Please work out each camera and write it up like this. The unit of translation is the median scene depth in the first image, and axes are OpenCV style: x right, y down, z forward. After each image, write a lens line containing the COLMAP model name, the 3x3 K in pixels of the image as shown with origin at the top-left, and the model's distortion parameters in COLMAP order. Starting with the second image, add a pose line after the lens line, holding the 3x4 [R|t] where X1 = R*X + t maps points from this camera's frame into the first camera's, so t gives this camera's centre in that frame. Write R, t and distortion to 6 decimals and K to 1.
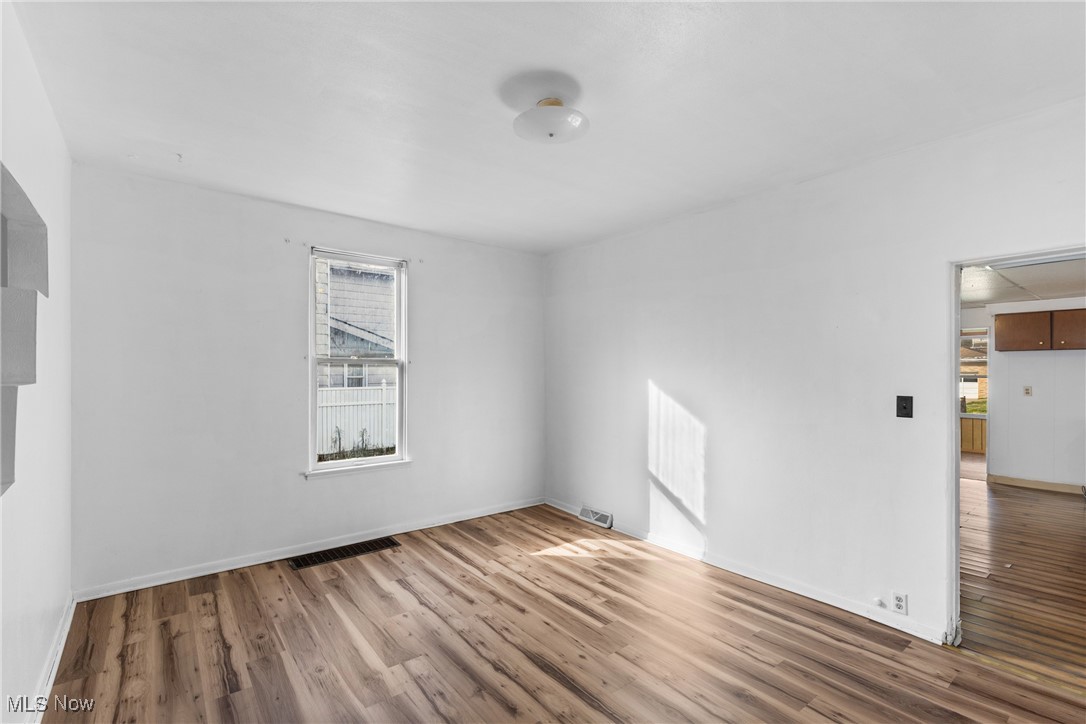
lens RADIAL K [[489.7, 0, 541.6], [0, 489.7, 369.1], [0, 0, 1]] dist [0.007001, -0.000912]
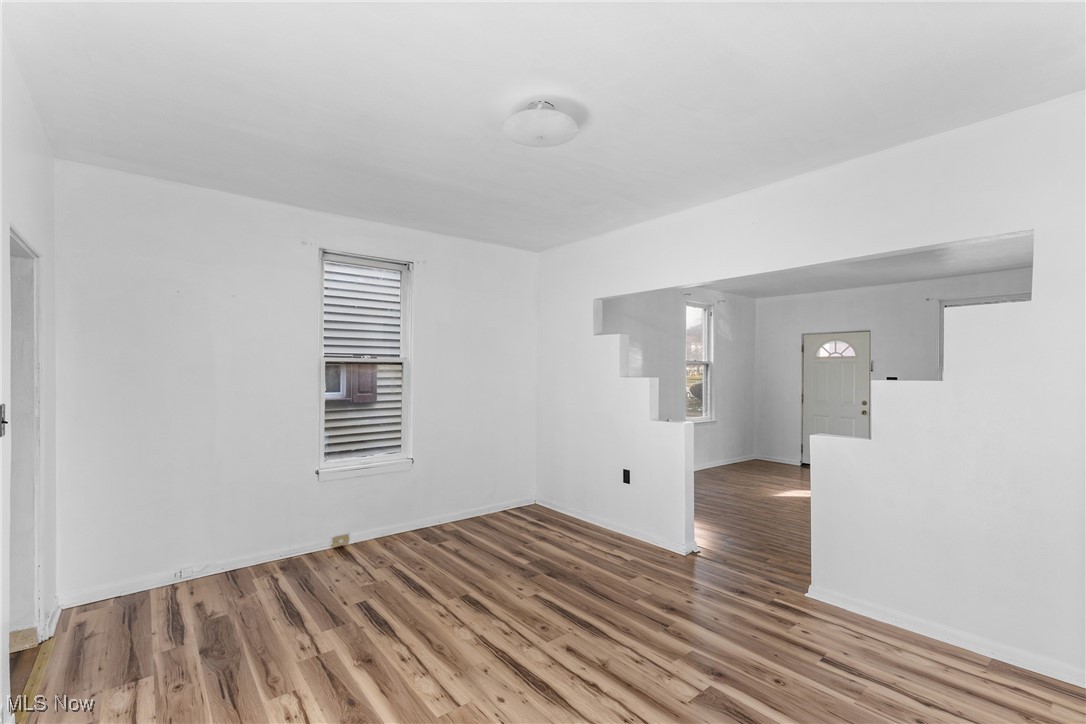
lens RADIAL K [[489.7, 0, 541.6], [0, 489.7, 369.1], [0, 0, 1]] dist [0.007001, -0.000912]
pose [[-0.999862, -0.004256, -0.016042, 0.029276], [-0.004102, 0.999945, -0.009620, 0.012878], [0.016082, -0.009553, -0.999825, 1.967911]]
